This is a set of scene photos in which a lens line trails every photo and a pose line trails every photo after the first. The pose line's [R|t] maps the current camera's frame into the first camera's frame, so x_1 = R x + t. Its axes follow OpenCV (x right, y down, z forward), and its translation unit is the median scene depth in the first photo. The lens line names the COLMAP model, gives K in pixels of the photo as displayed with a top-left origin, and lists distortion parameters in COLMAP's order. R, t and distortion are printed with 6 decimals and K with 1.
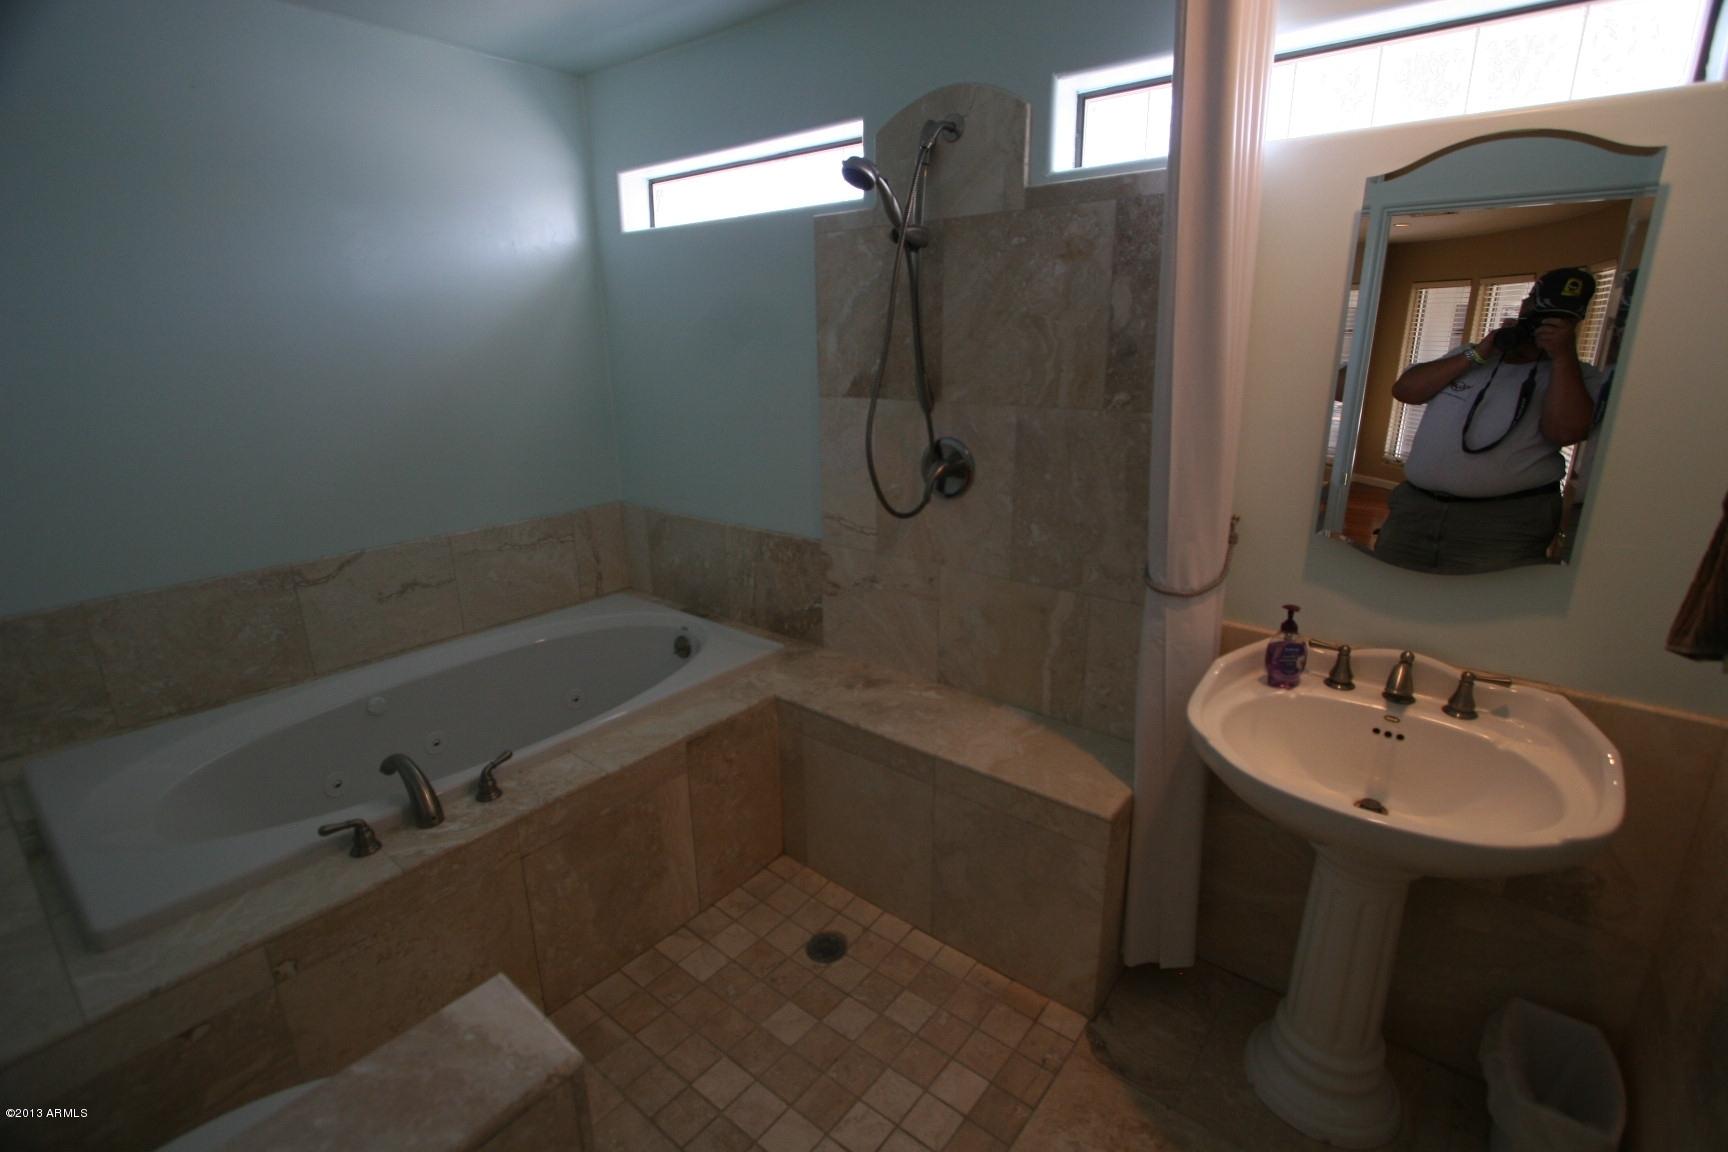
lens RADIAL K [[787.8, 0, 872.5], [0, 787.8, 575.2], [0, 0, 1]] dist [-0.004796, -0.000527]
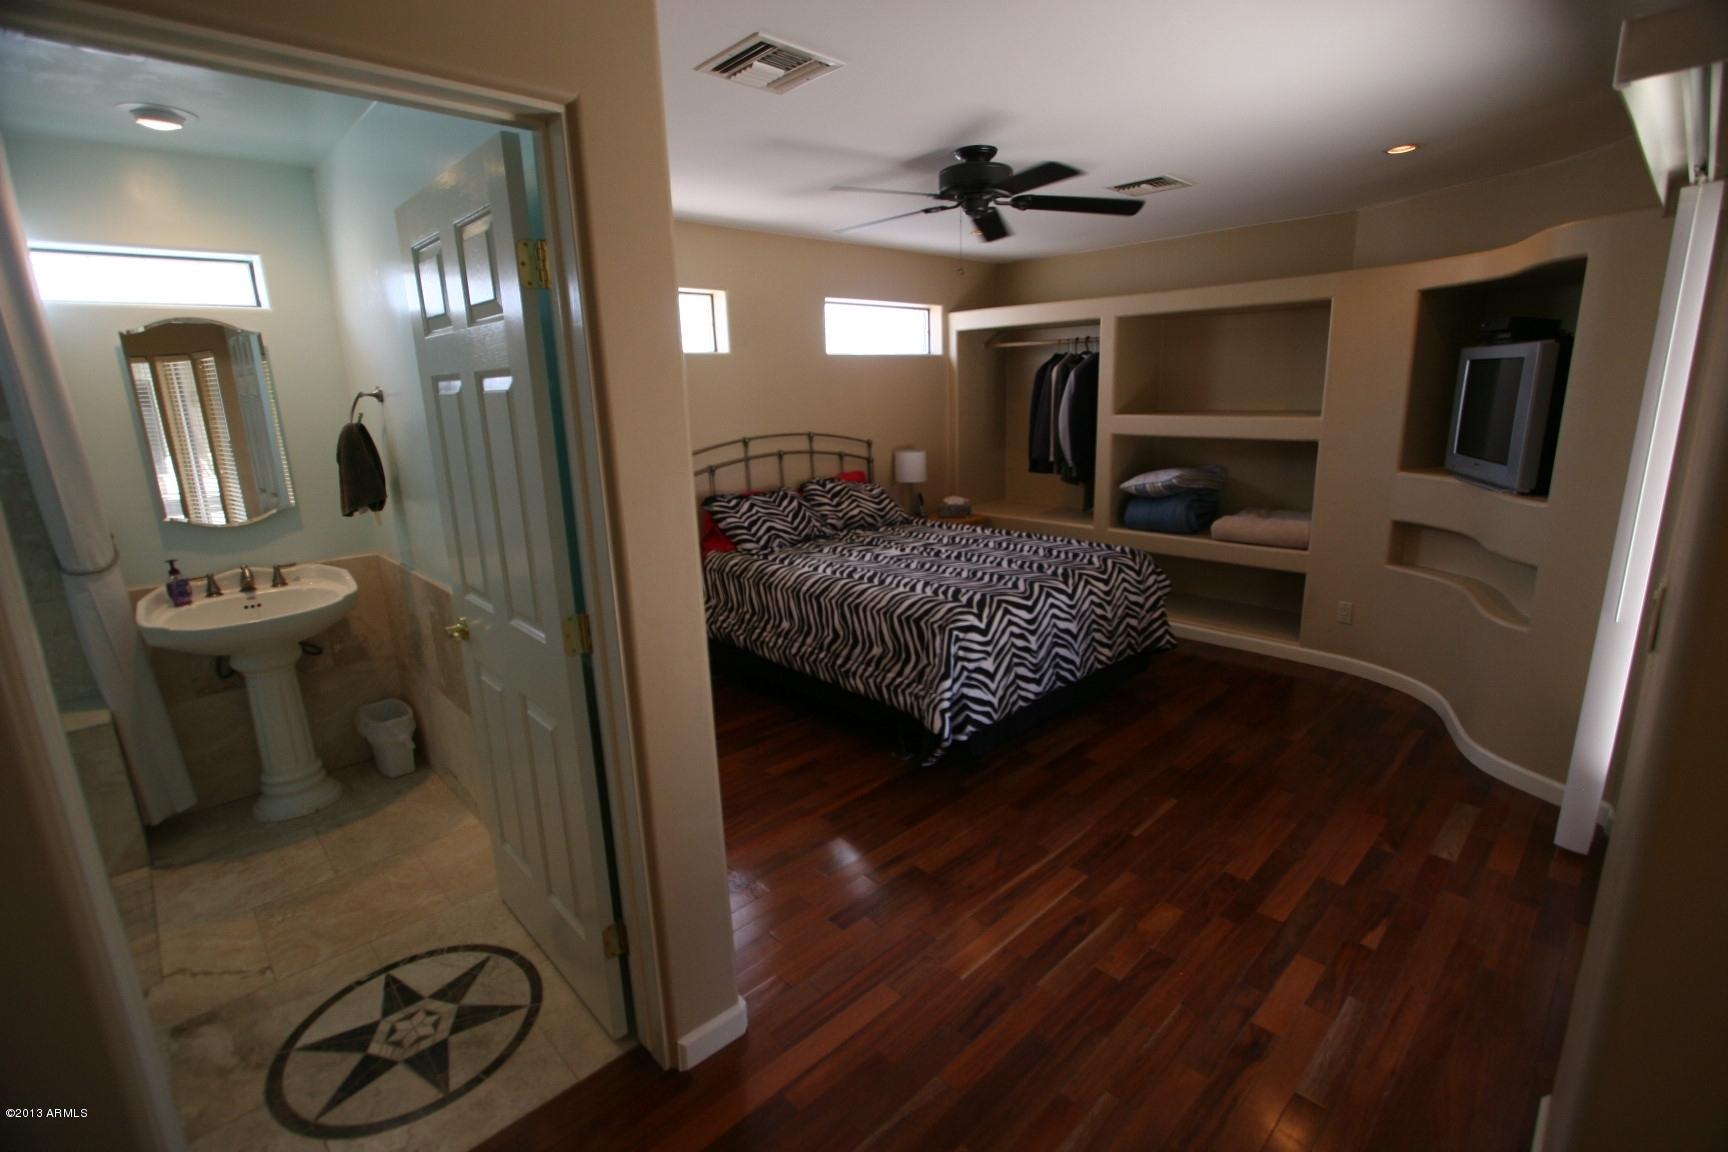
lens RADIAL K [[787.8, 0, 868.4], [0, 787.8, 569.4], [0, 0, 1]] dist [-0.004796, -0.000527]
pose [[0.127990, -0.227425, 0.965348, -0.976422], [0.305819, 0.934973, 0.179722, 0.221101], [-0.943448, 0.272219, 0.189218, -0.815474]]
